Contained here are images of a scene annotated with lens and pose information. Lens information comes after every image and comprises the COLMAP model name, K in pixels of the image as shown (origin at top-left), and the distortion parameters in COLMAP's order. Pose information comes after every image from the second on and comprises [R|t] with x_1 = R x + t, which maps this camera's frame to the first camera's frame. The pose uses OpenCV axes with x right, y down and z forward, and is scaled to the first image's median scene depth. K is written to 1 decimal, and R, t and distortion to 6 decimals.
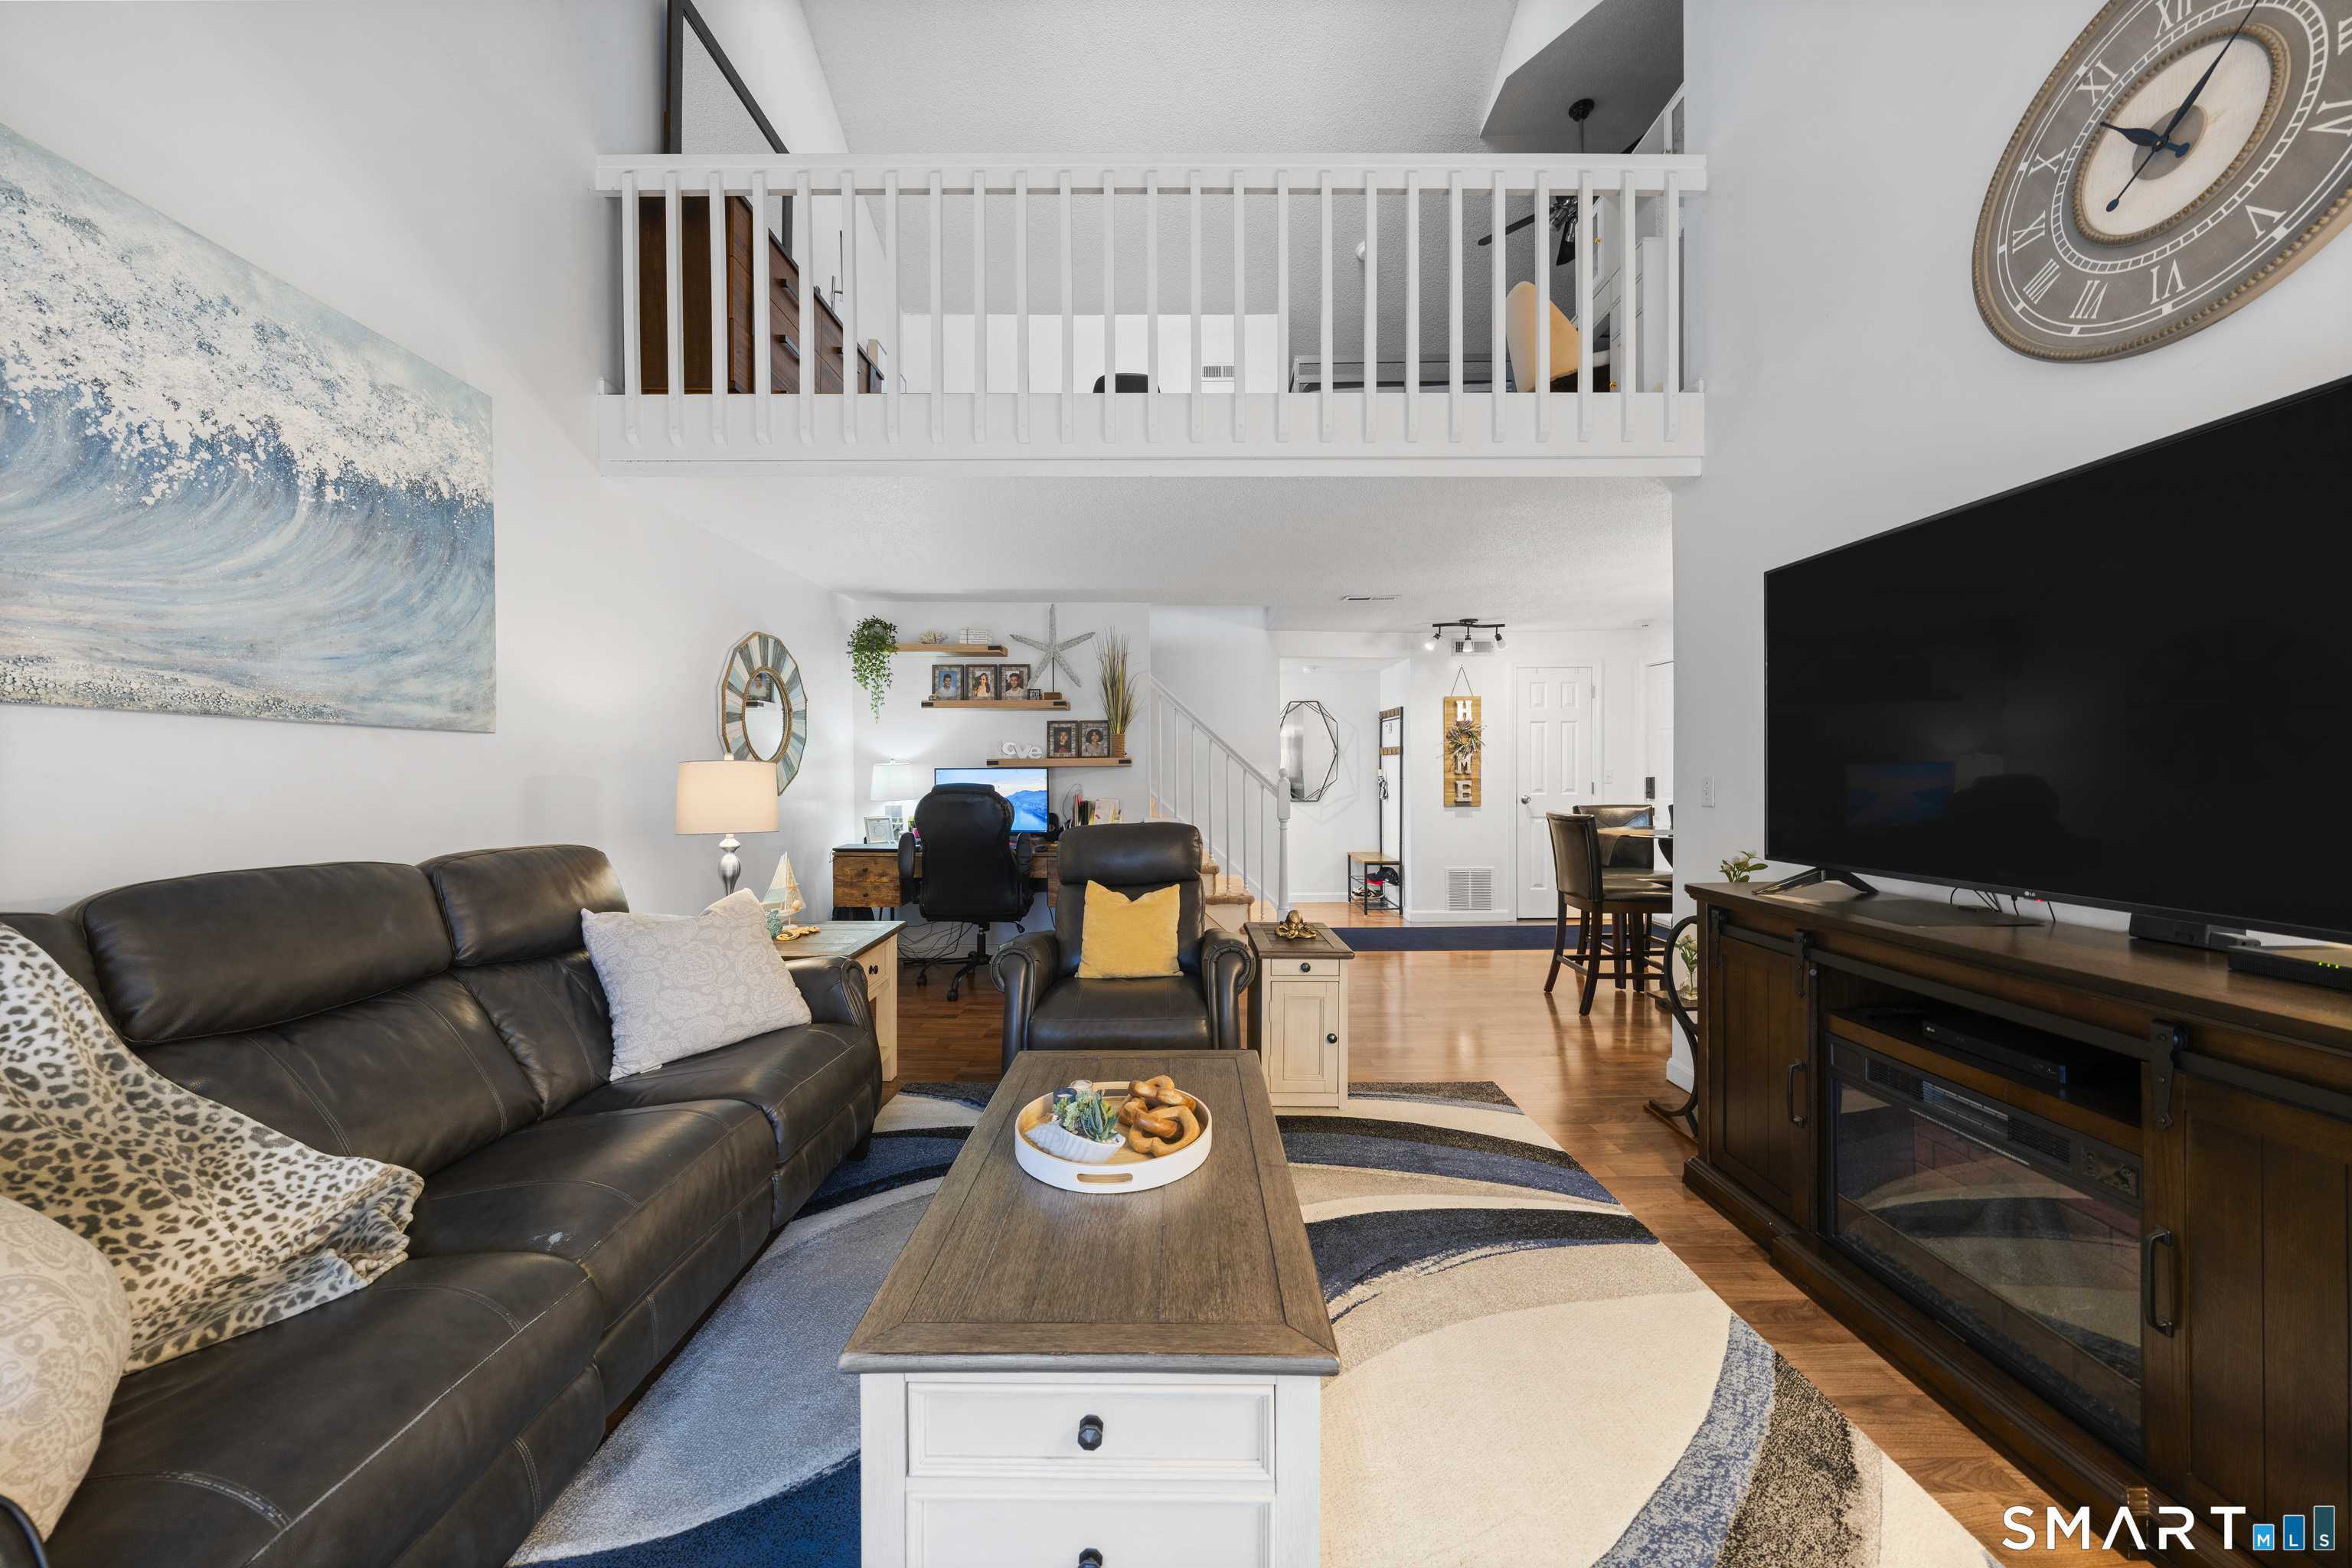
lens RADIAL K [[817.3, 0, 1174.6], [0, 817.3, 778.2], [0, 0, 1]] dist [0.000555, -0.000211]
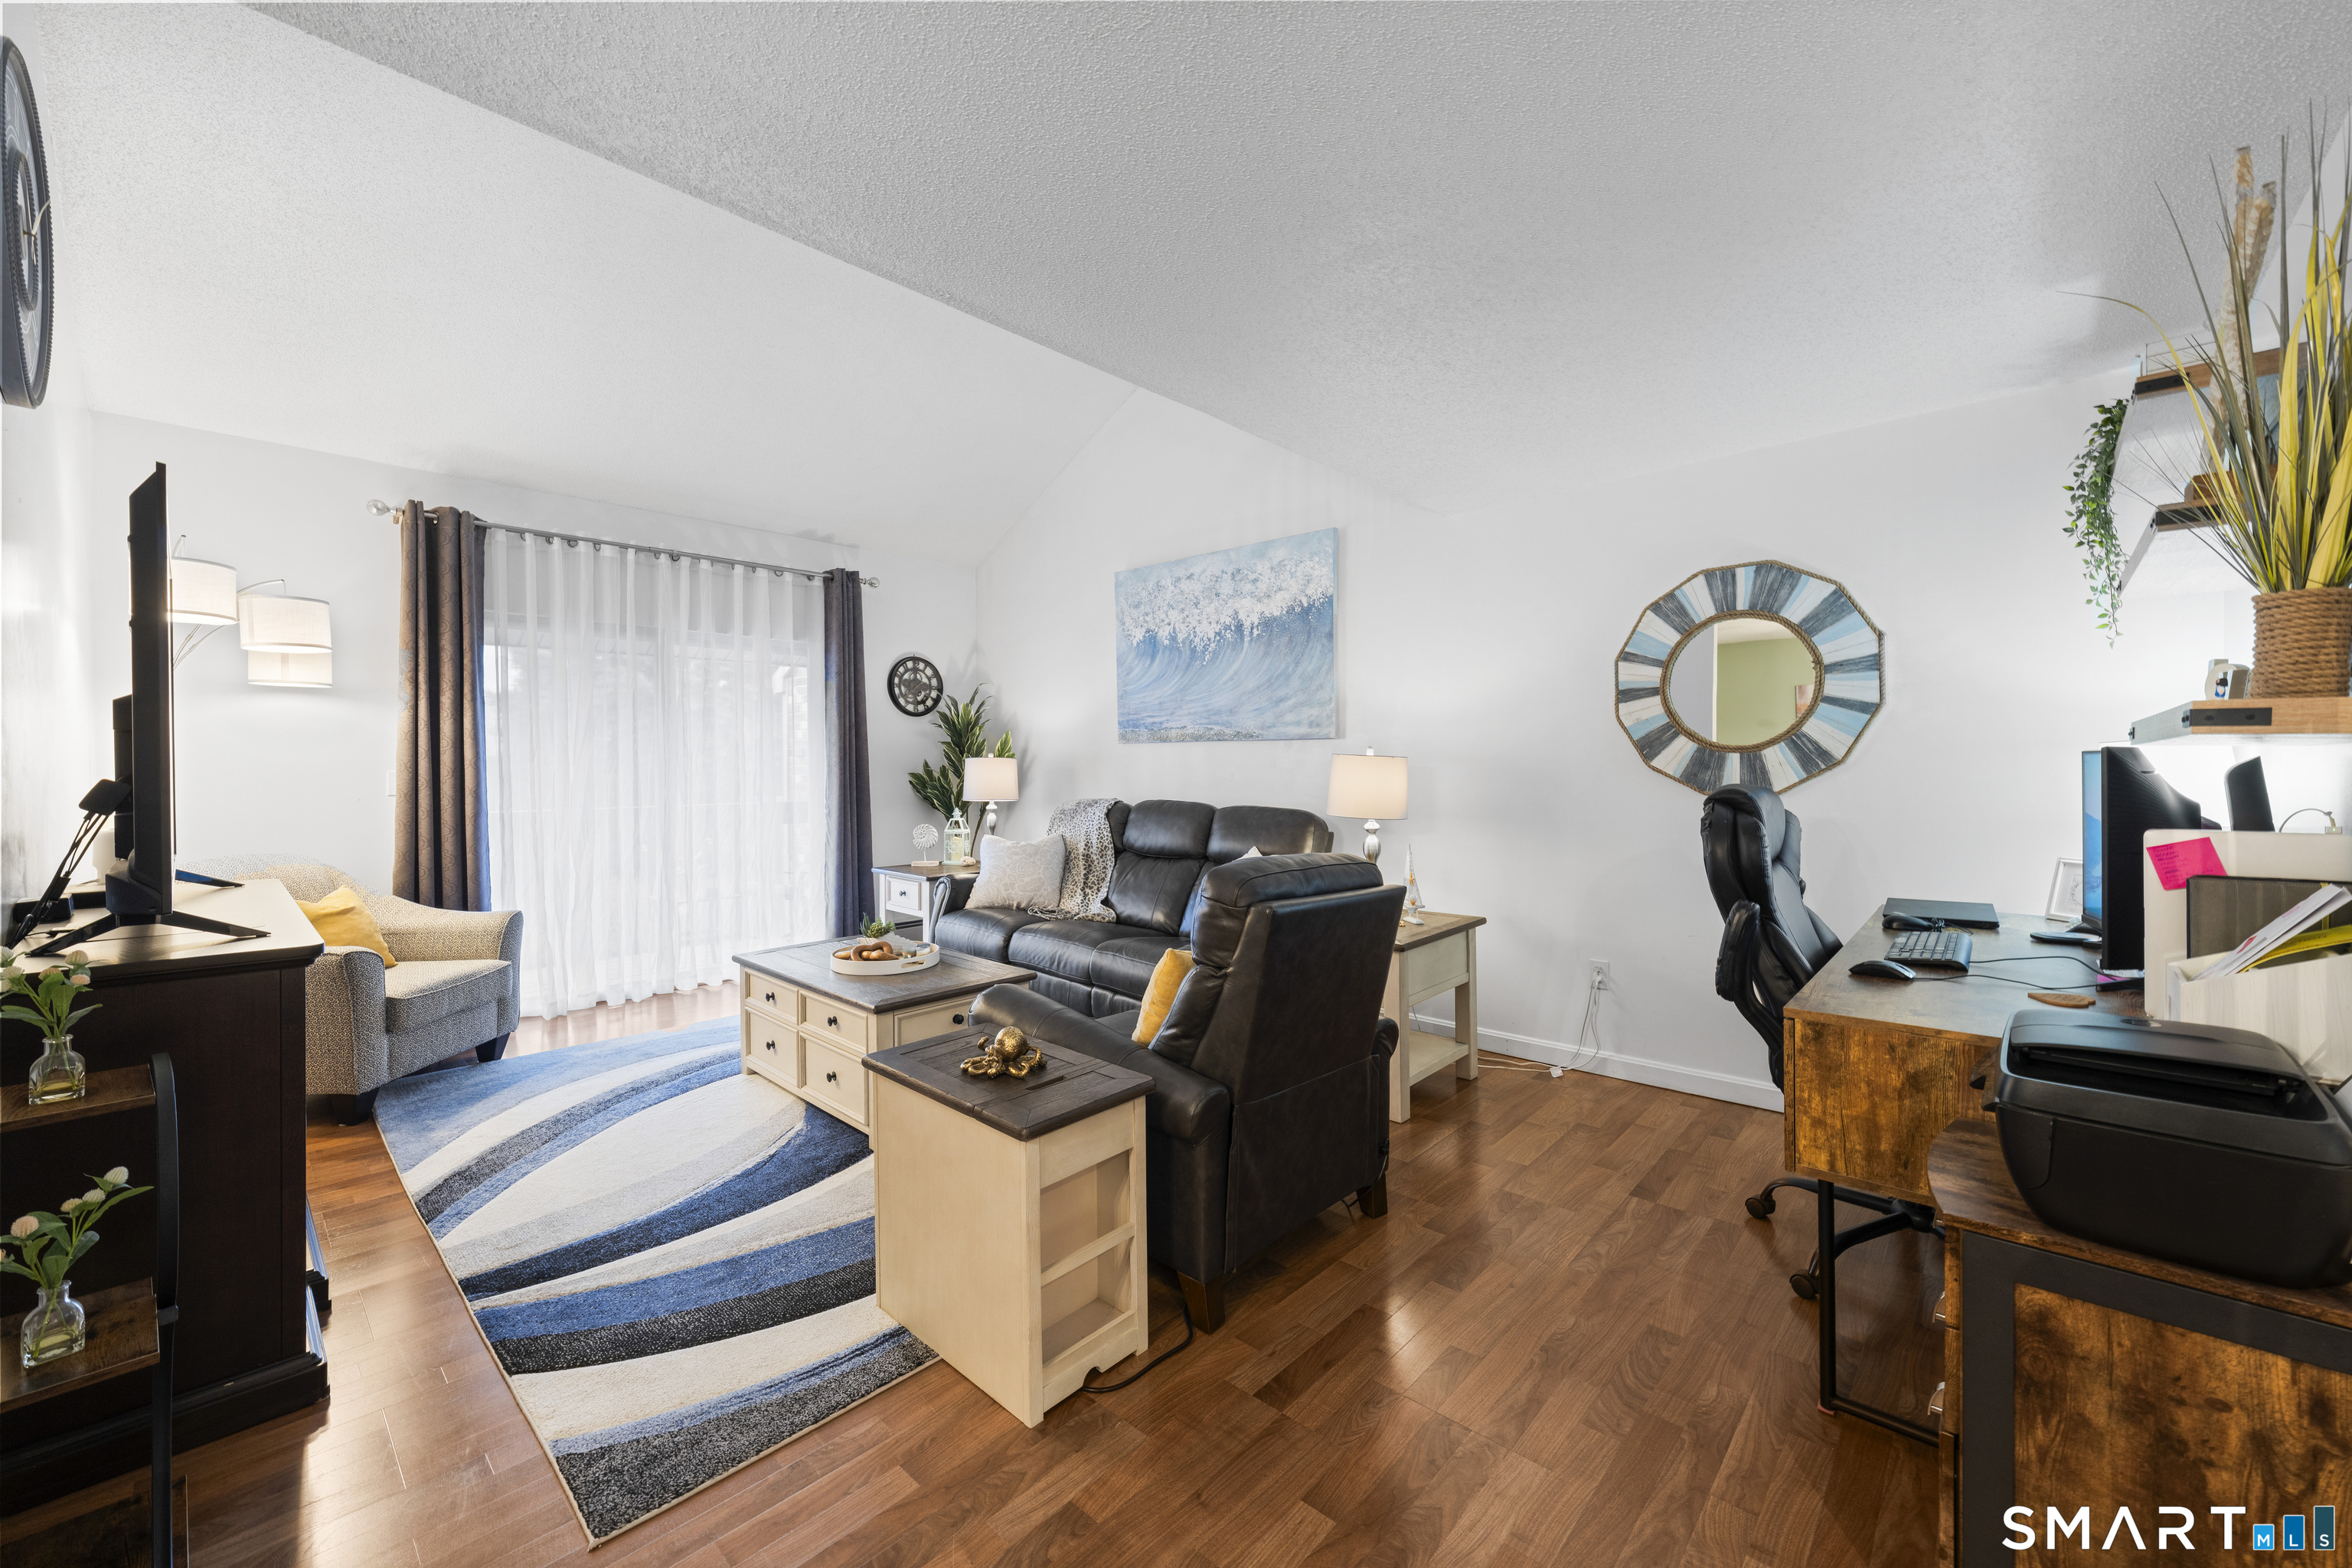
lens RADIAL K [[916.9, 0, 1179.4], [0, 916.9, 767.6], [0, 0, 1]] dist [0.000182, 0.000015]
pose [[-0.679415, 0.014347, -0.733614, 0.821148], [0.005072, 0.999877, 0.014857, -0.031417], [0.733737, 0.006373, -0.679404, 2.381370]]
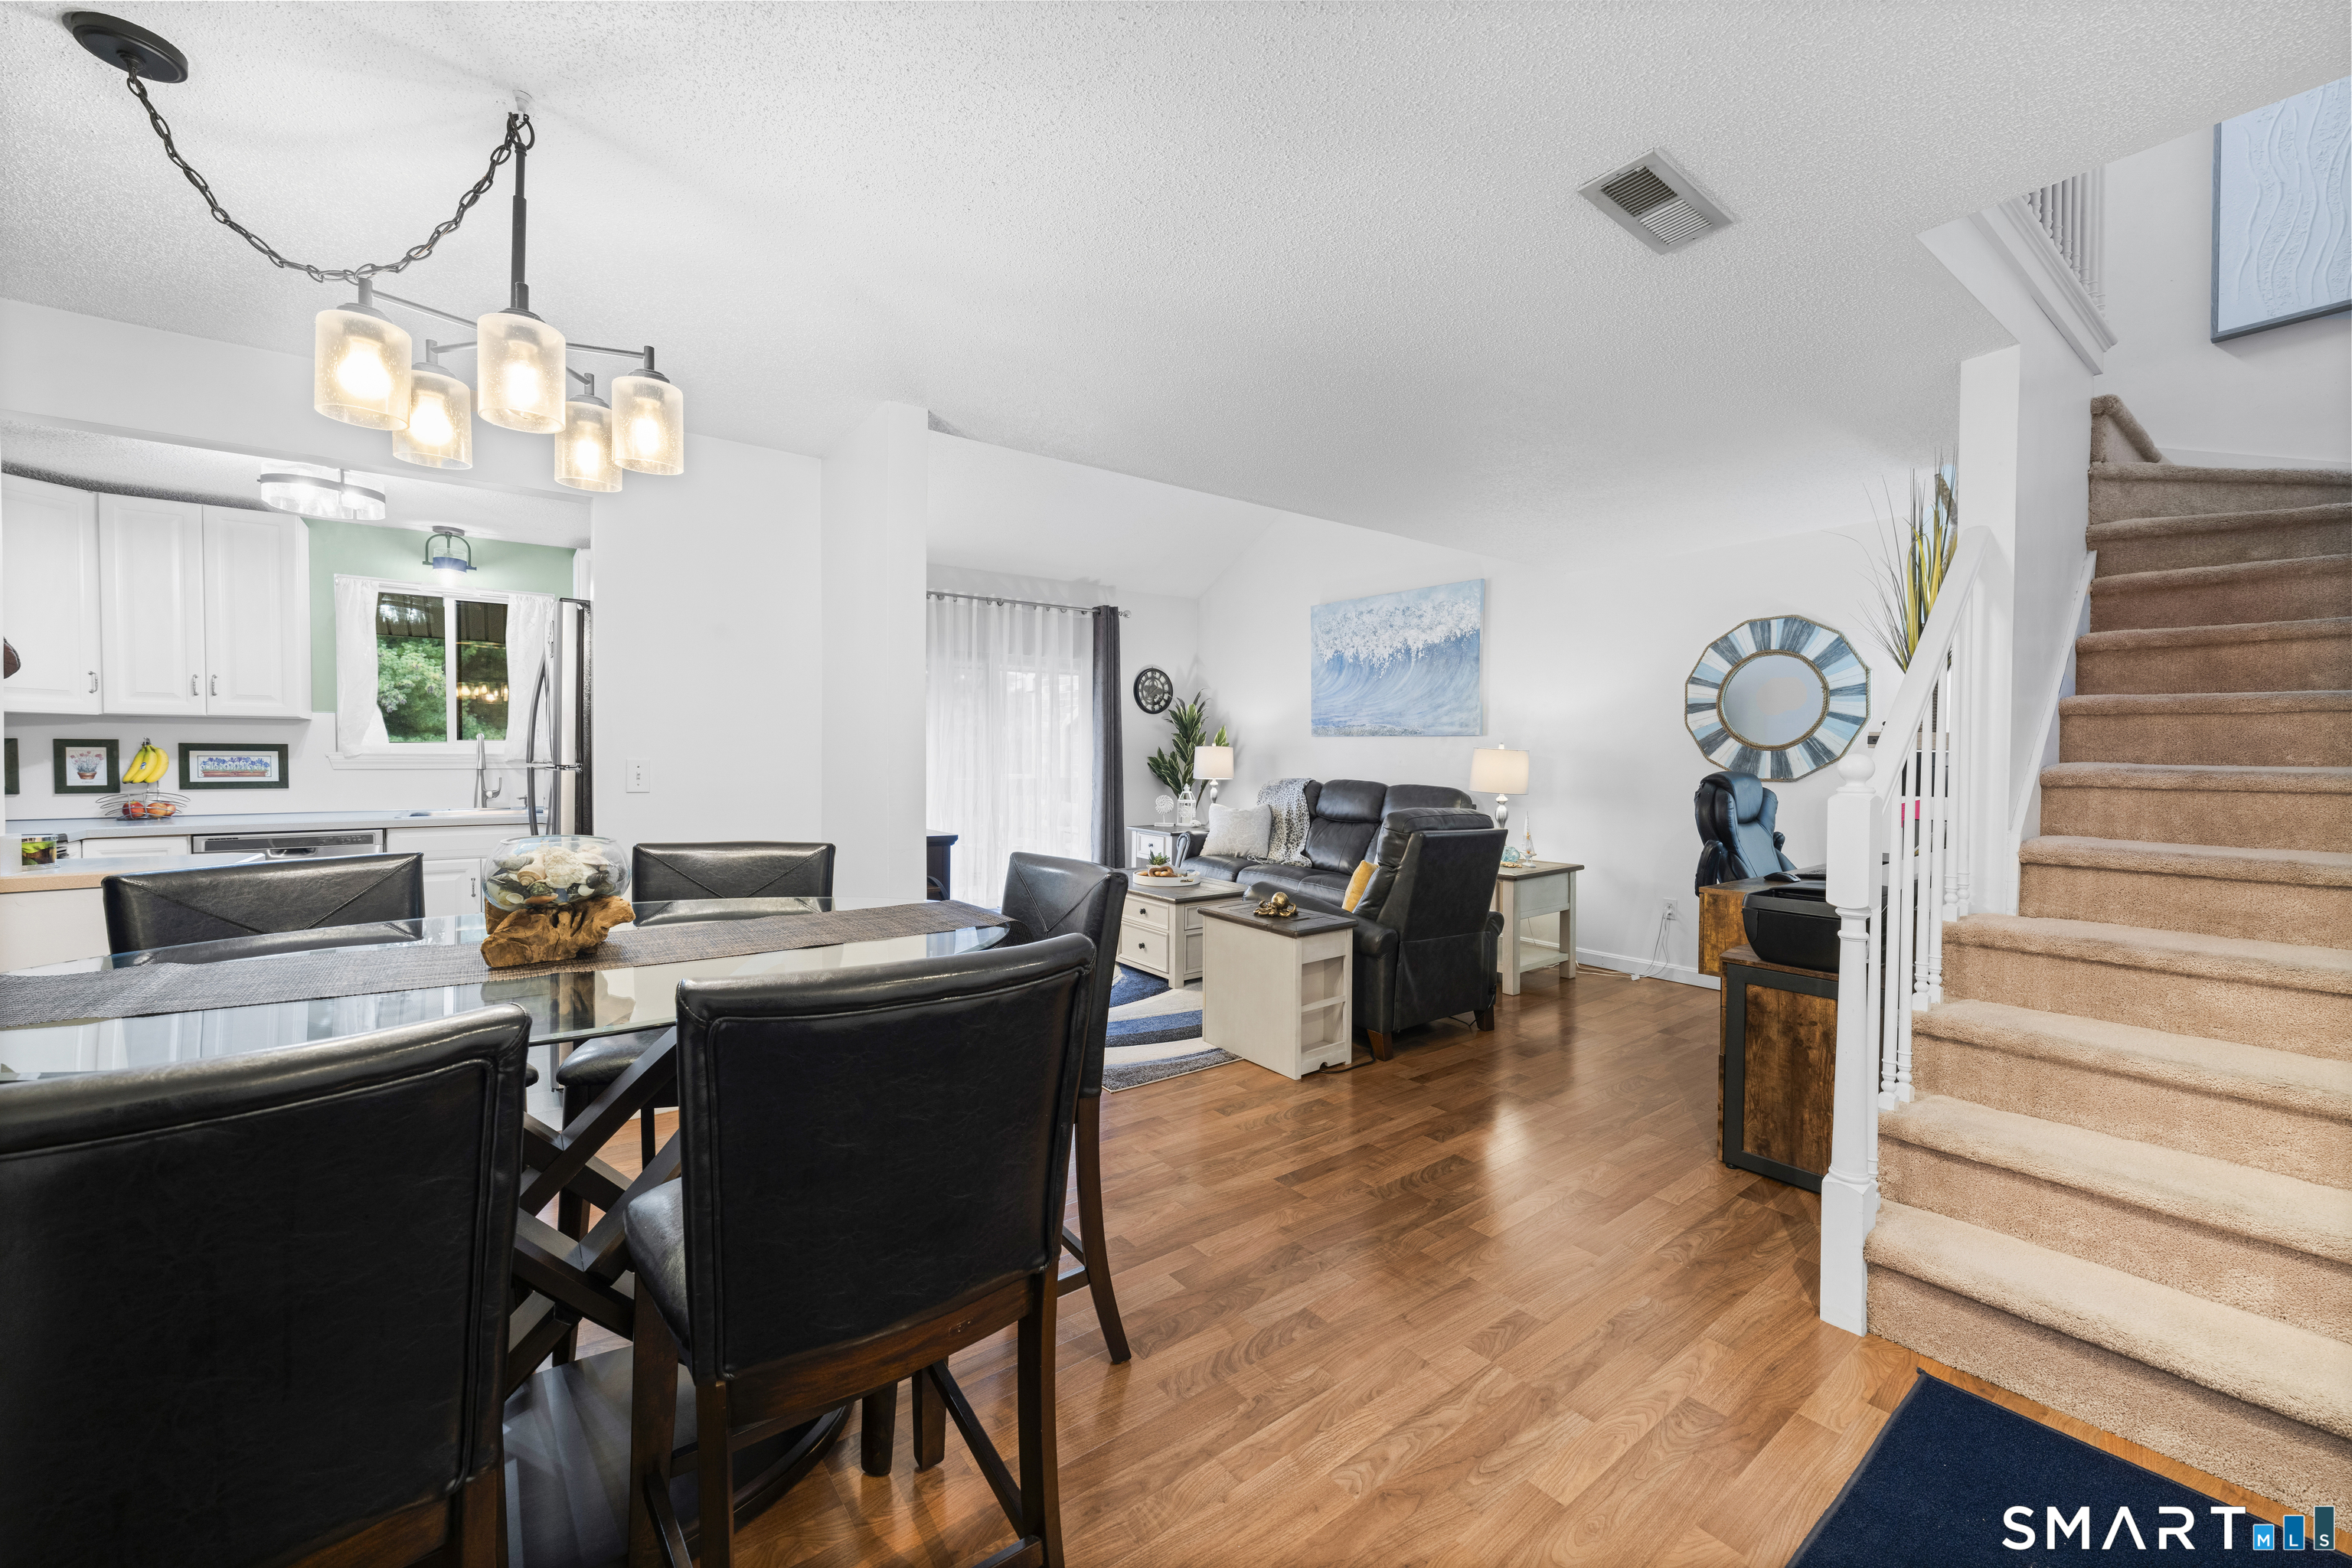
lens RADIAL K [[916.9, 0, 1181.1], [0, 916.9, 768.4], [0, 0, 1]] dist [0.000182, 0.000015]
pose [[-0.796823, 0.014532, -0.604038, 1.492122], [-0.005207, 0.999508, 0.030914, -0.047203], [0.604190, 0.027779, -0.796356, 2.924391]]
